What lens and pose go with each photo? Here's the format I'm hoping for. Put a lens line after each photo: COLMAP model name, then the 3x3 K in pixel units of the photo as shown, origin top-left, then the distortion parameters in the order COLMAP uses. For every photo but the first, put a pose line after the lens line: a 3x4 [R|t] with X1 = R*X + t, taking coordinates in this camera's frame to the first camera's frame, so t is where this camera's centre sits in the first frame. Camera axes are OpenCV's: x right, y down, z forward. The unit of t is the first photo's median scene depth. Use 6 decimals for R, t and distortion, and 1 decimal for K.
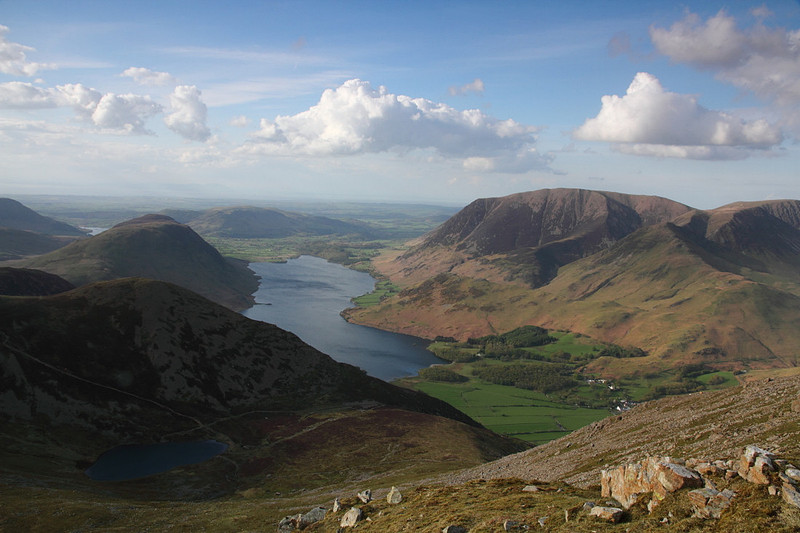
lens RADIAL K [[641.0, 0, 400.0], [0, 641.0, 266.5], [0, 0, 1]] dist [-0.060206, 0.000372]
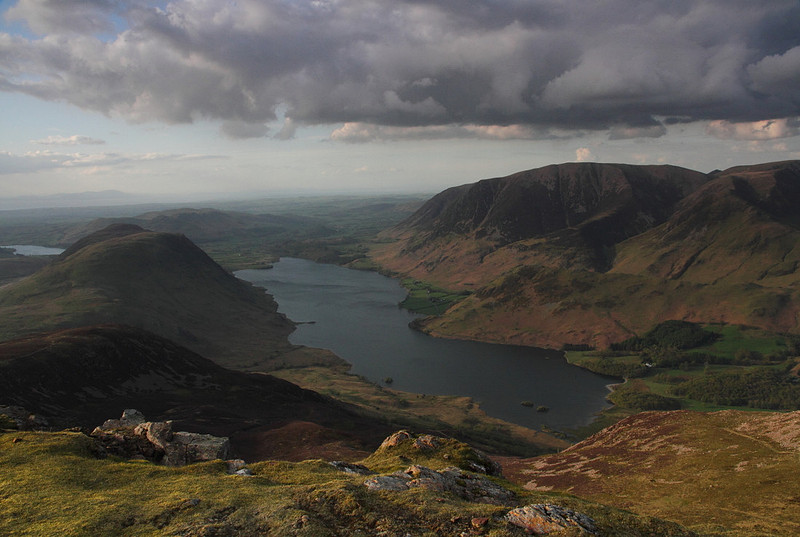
lens RADIAL K [[622.5, 0, 396.1], [0, 622.5, 271.2], [0, 0, 1]] dist [-0.089587, 0.120751]
pose [[0.984820, -0.087188, 0.150093, -0.206368], [0.083345, 0.996016, 0.031721, -0.021037], [-0.152261, -0.018730, 0.988163, 0.202847]]
